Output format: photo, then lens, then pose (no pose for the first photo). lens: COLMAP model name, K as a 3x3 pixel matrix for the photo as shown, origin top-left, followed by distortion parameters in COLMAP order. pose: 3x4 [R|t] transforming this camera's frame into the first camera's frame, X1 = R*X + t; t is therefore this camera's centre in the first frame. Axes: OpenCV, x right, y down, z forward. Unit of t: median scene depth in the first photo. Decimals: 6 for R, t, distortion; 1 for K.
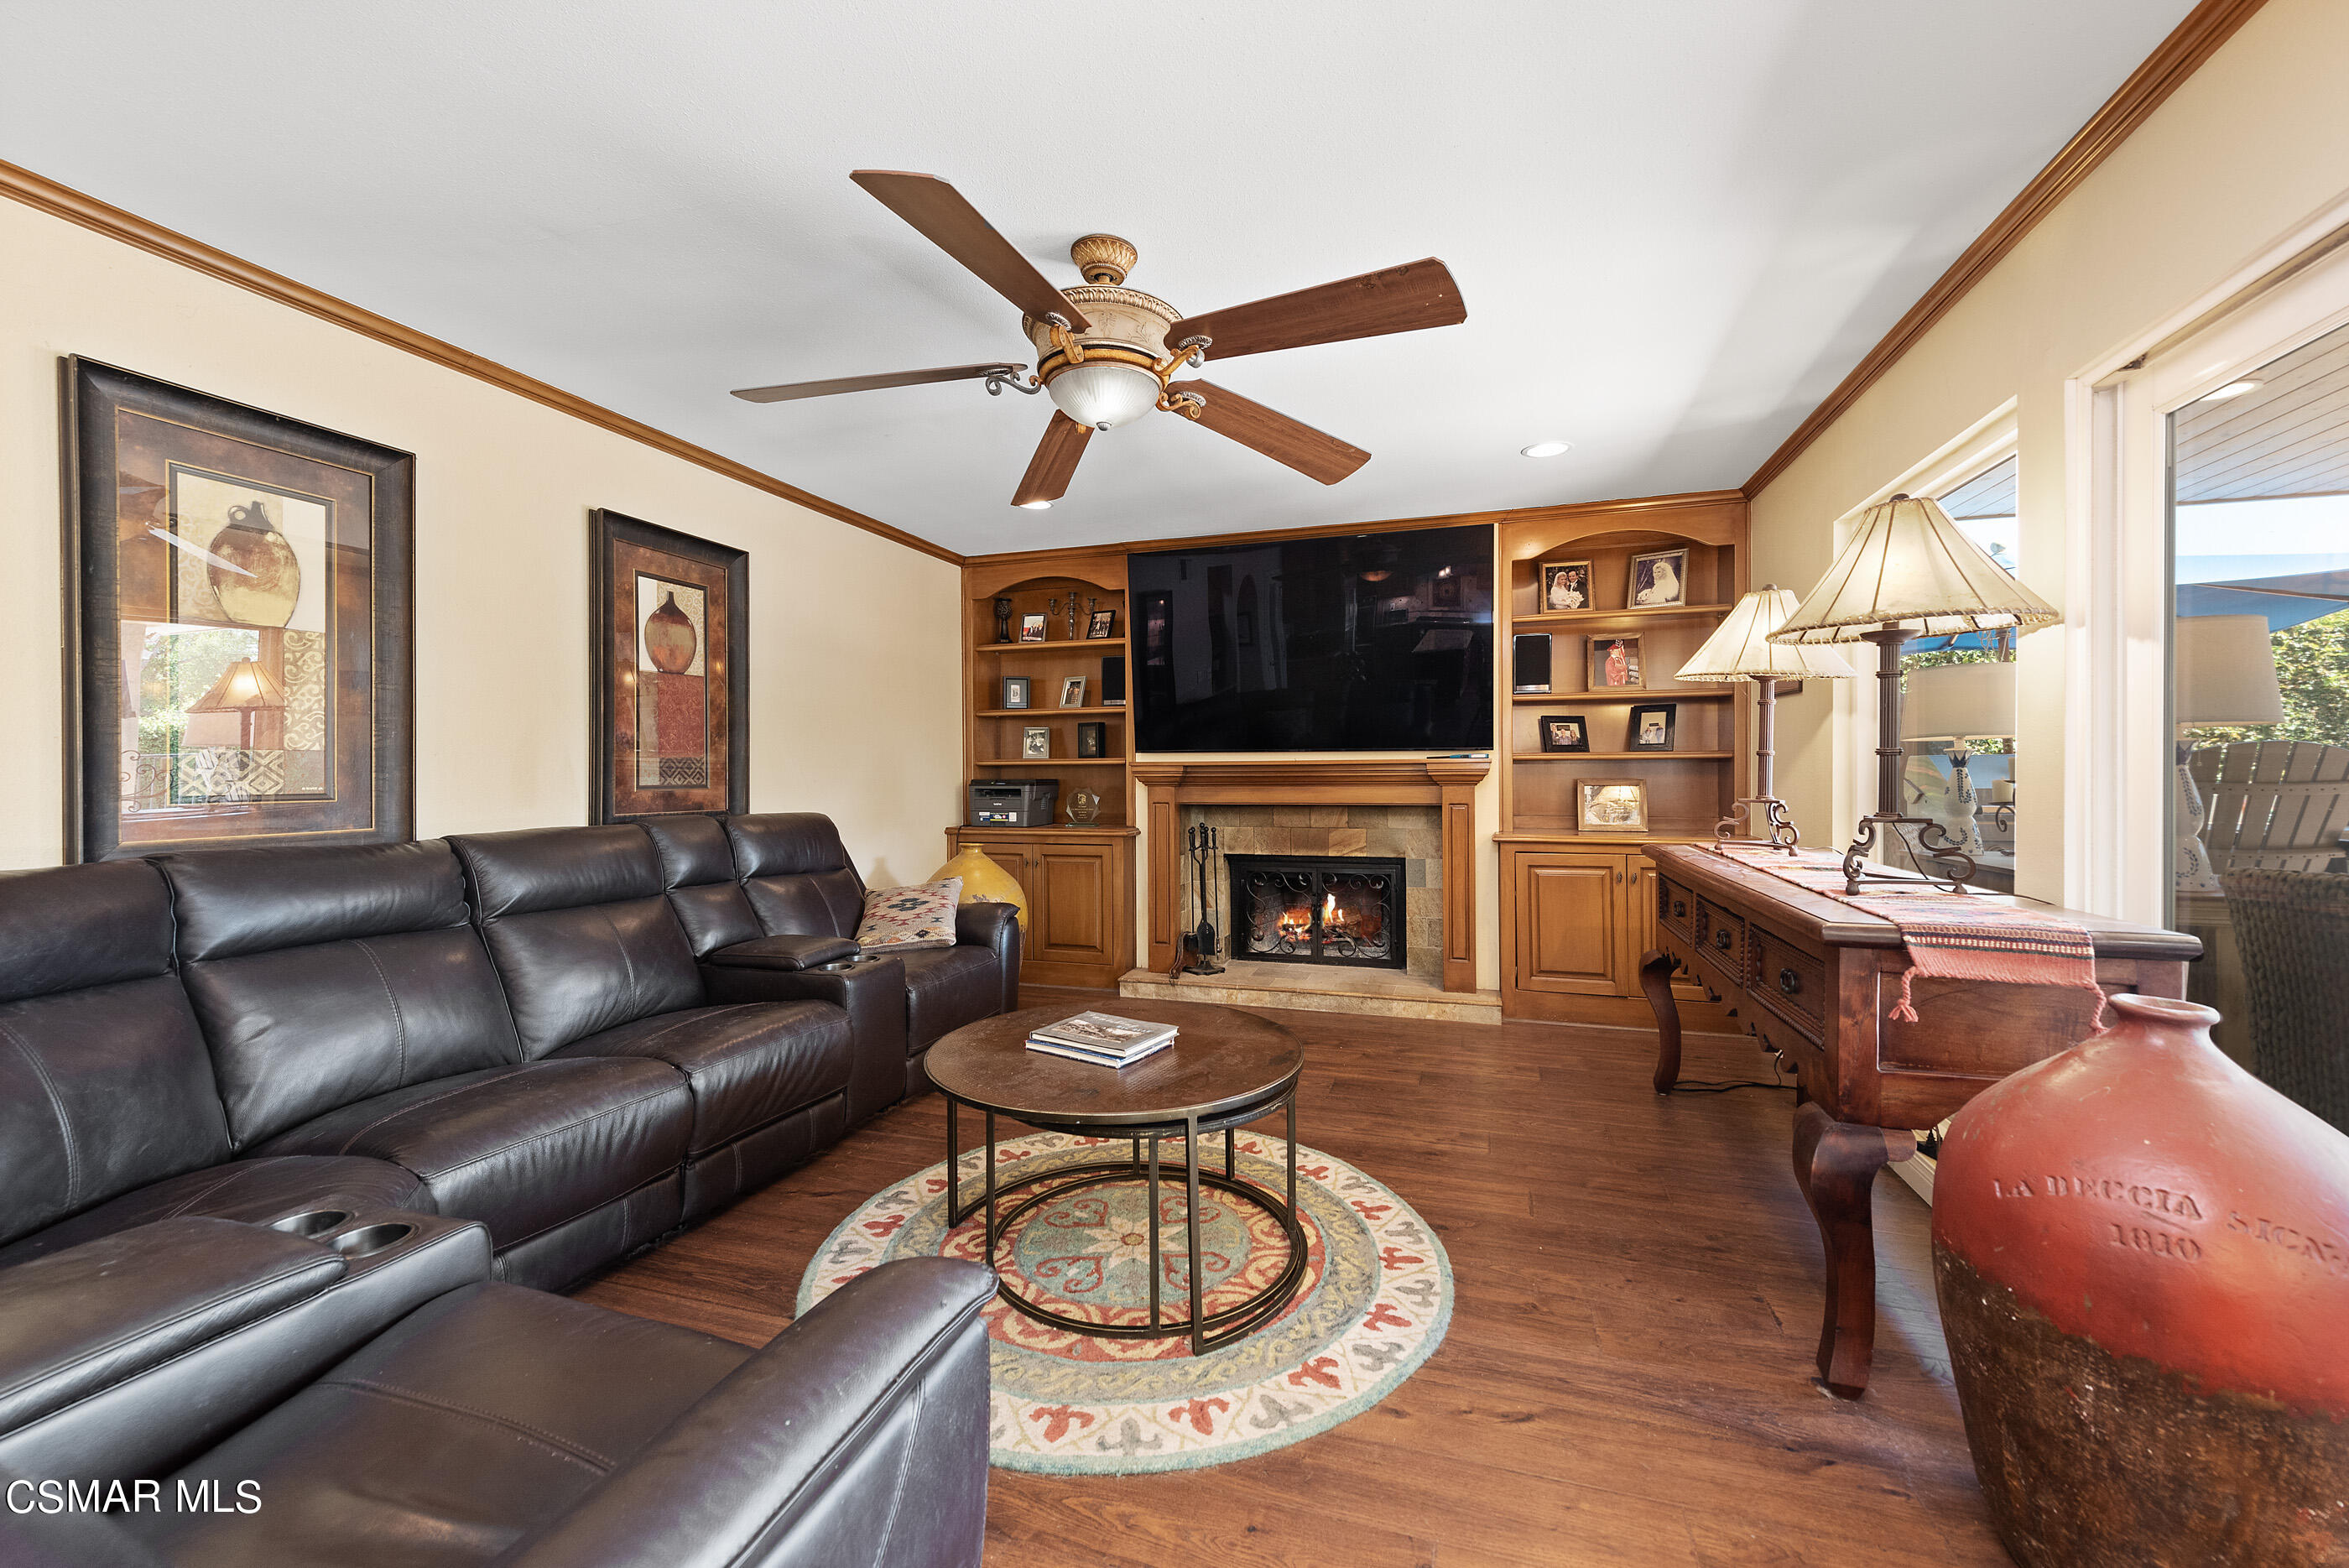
lens RADIAL K [[916.4, 0, 1192.7], [0, 916.4, 789.6], [0, 0, 1]] dist [0.006608, -0.000539]
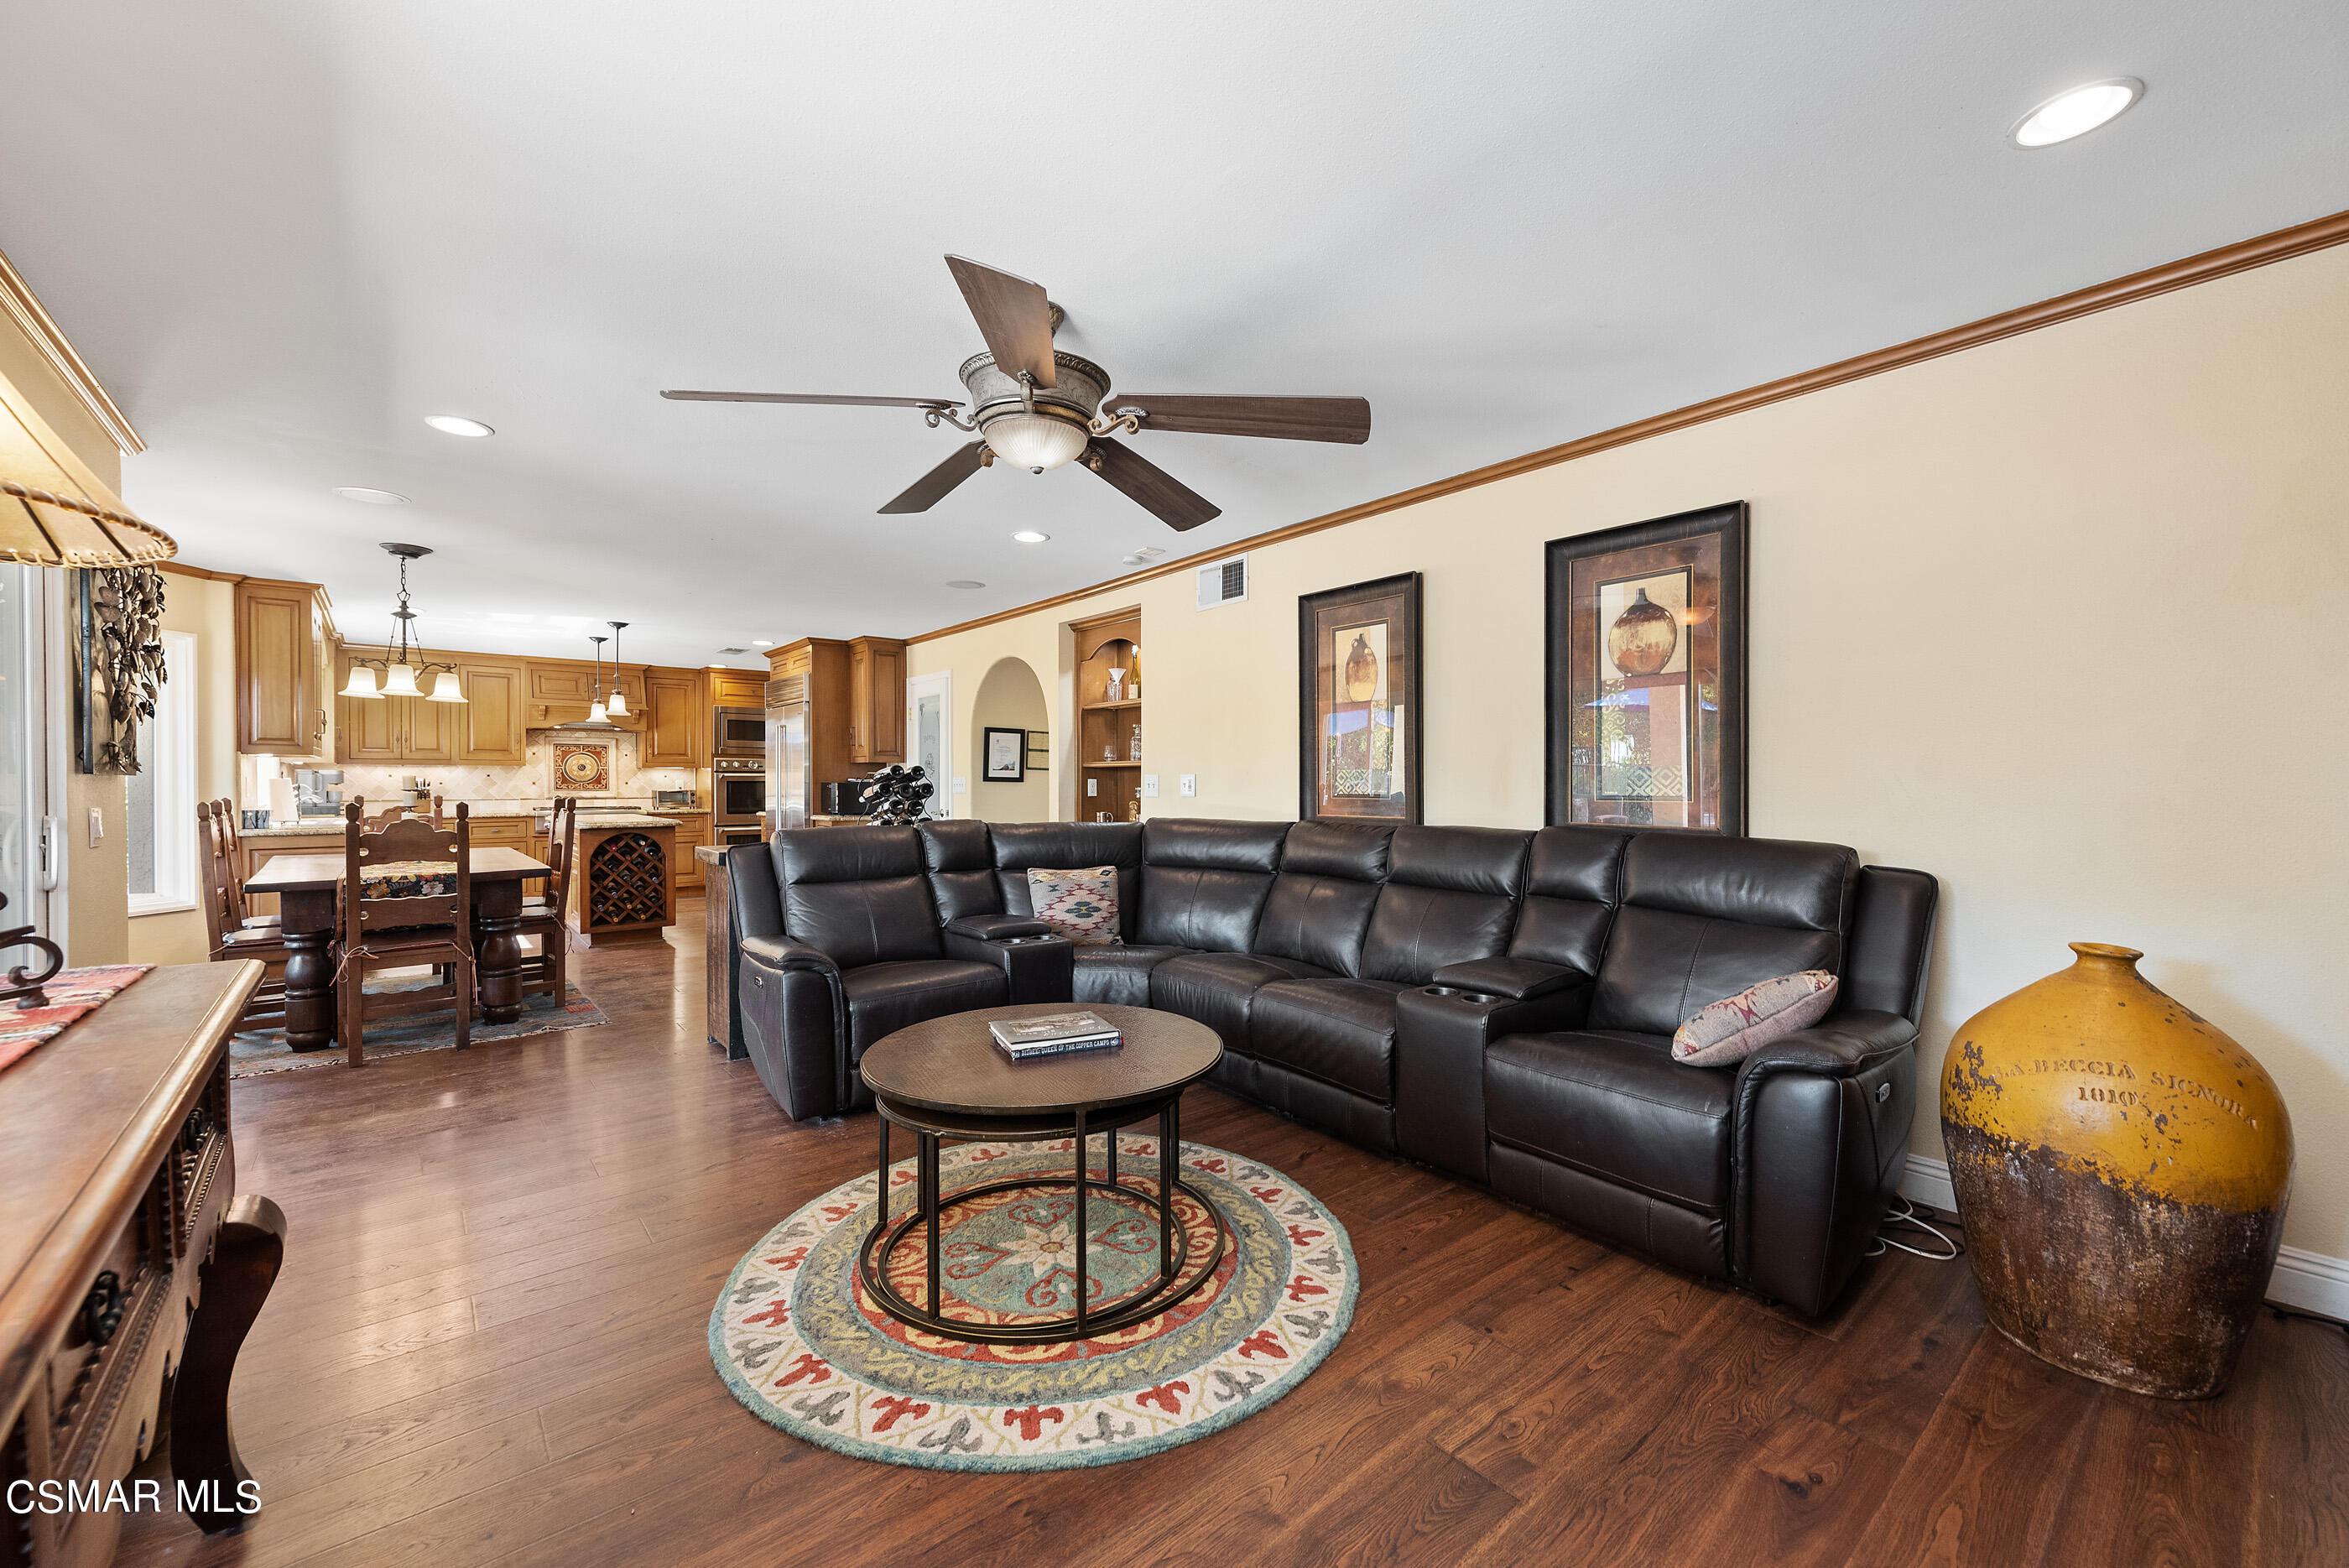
lens RADIAL K [[933.0, 0, 1181.1], [0, 933.0, 788.2], [0, 0, 1]] dist [0.008118, -0.000343]
pose [[-0.541310, 0.010436, -0.840758, 0.676506], [-0.012497, 0.999713, 0.020455, -0.036285], [0.840730, 0.021580, -0.541024, 1.567870]]
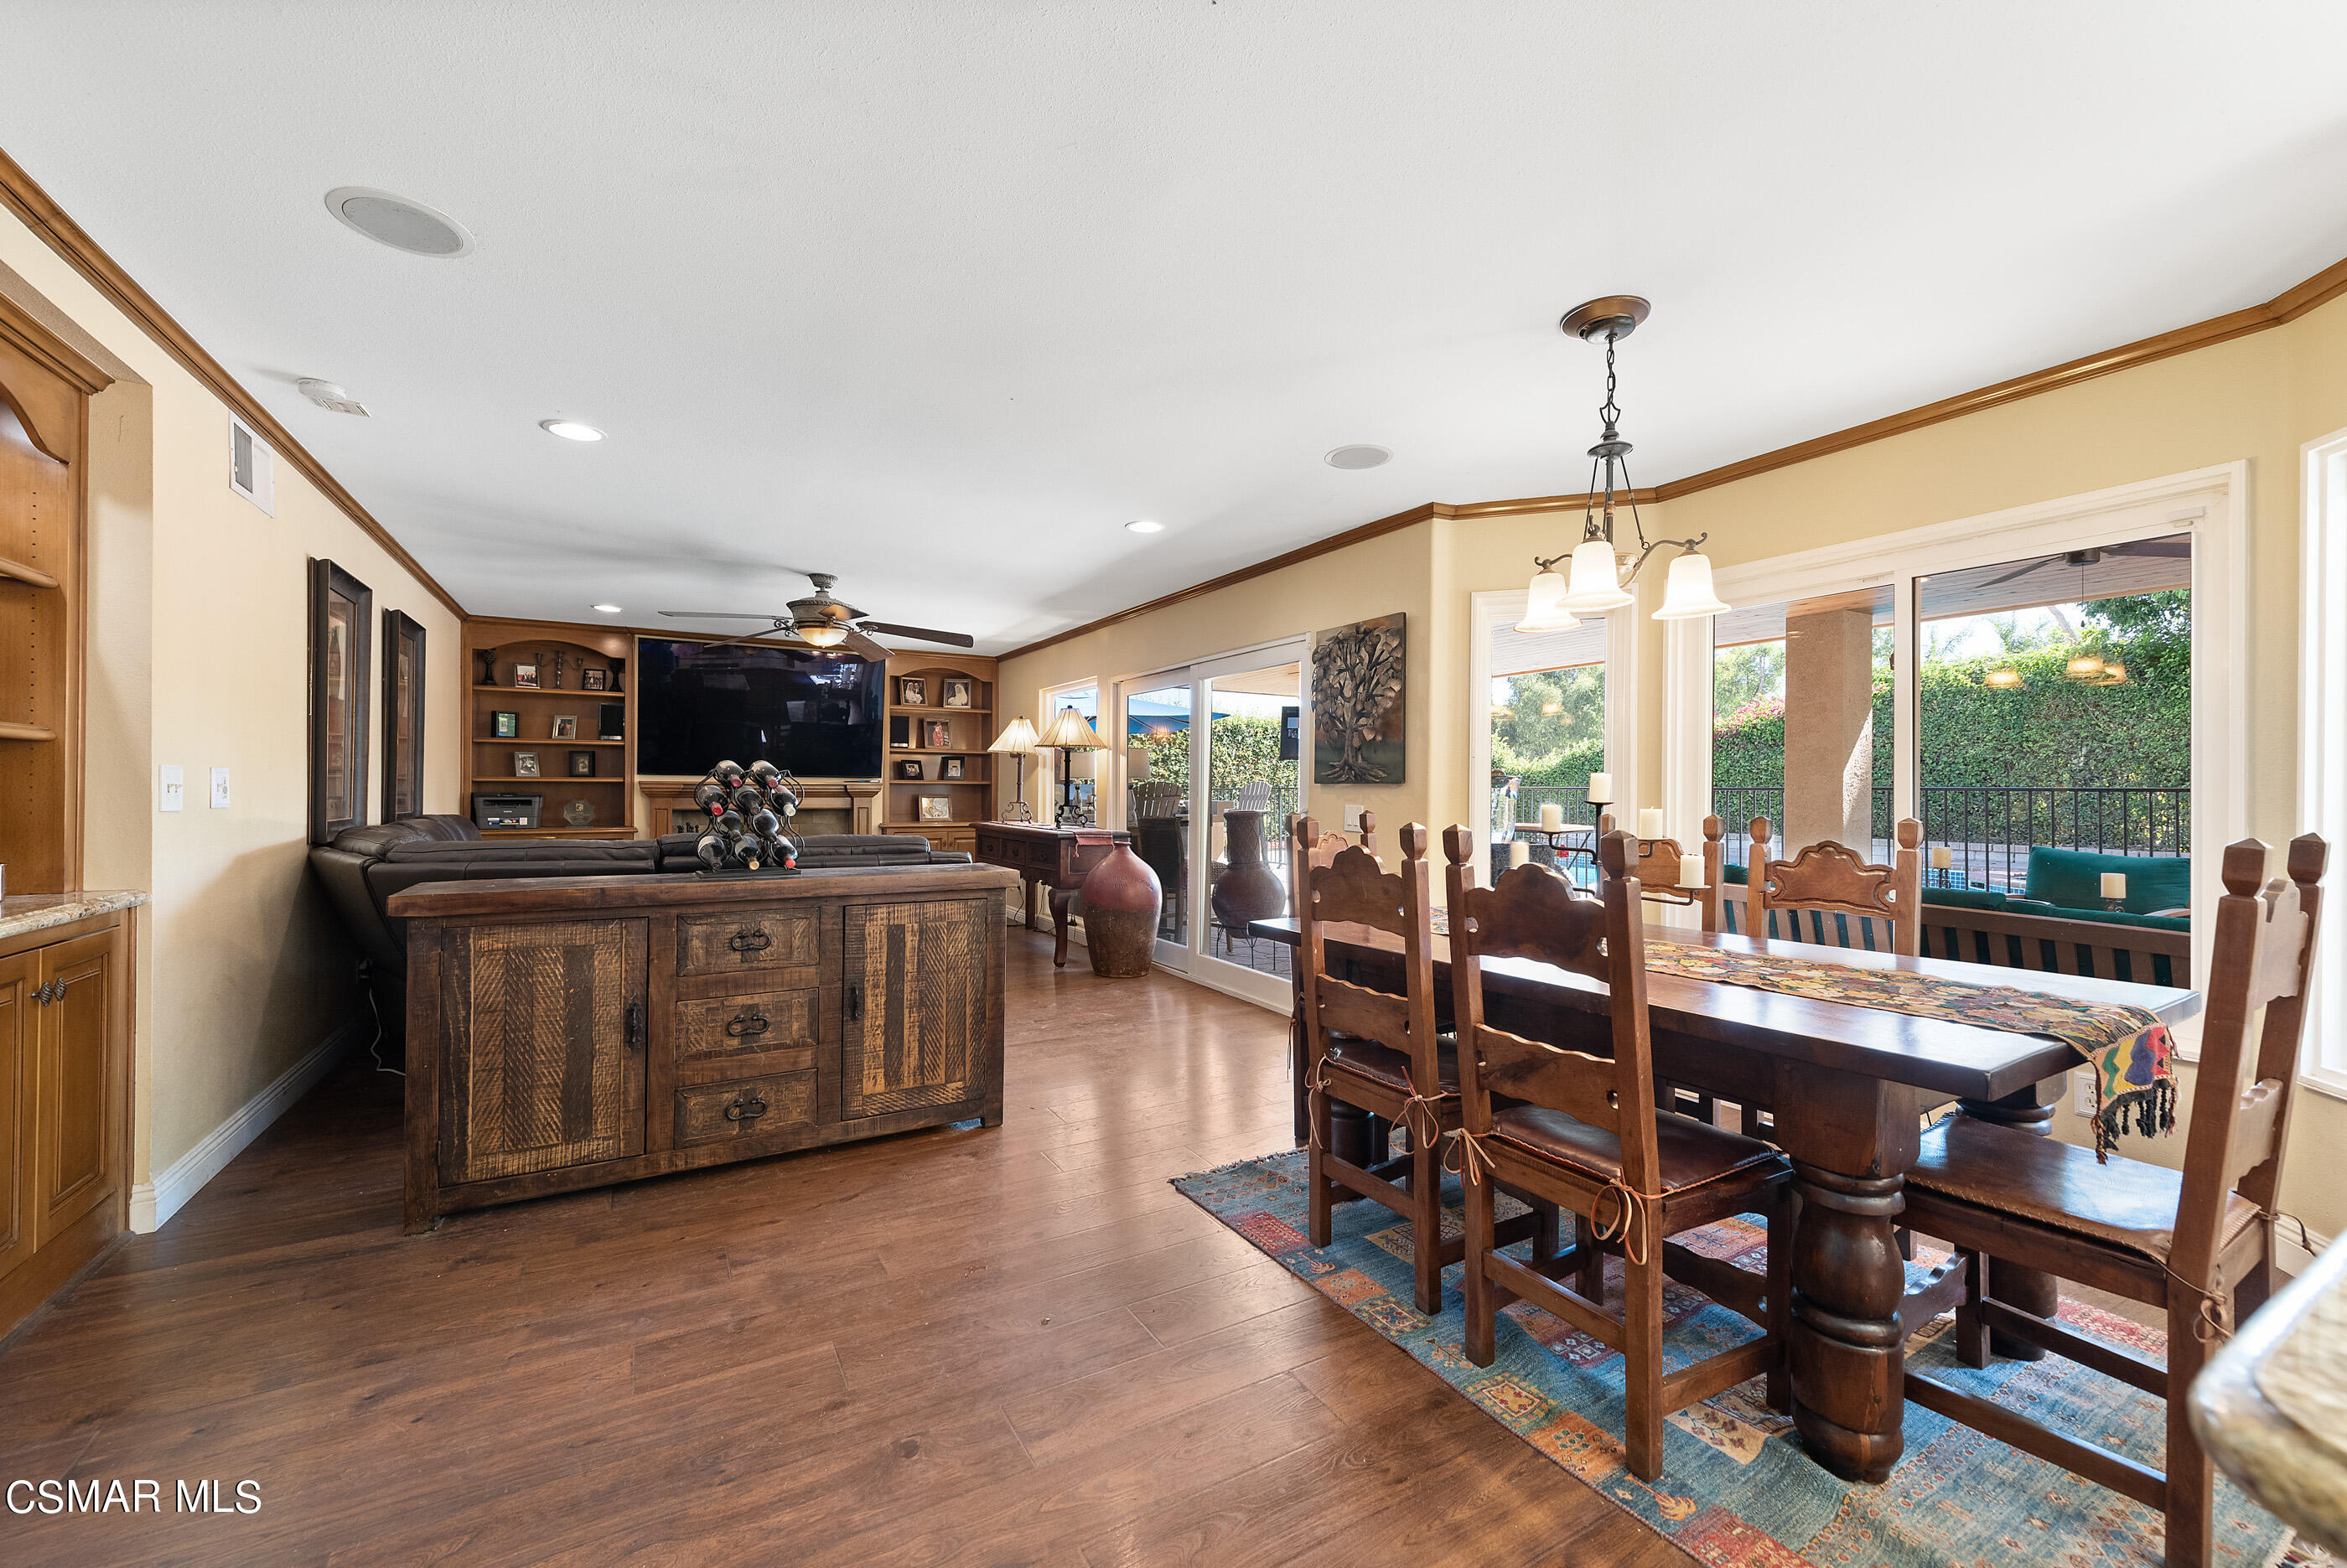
lens RADIAL K [[932.1, 0, 1180.1], [0, 932.1, 788.2], [0, 0, 1]] dist [0.008118, -0.000343]
pose [[0.670270, 0.010441, 0.742044, -1.126953], [0.006786, 0.999773, -0.020197, 0.032910], [-0.742086, 0.018573, 0.670047, -1.190744]]
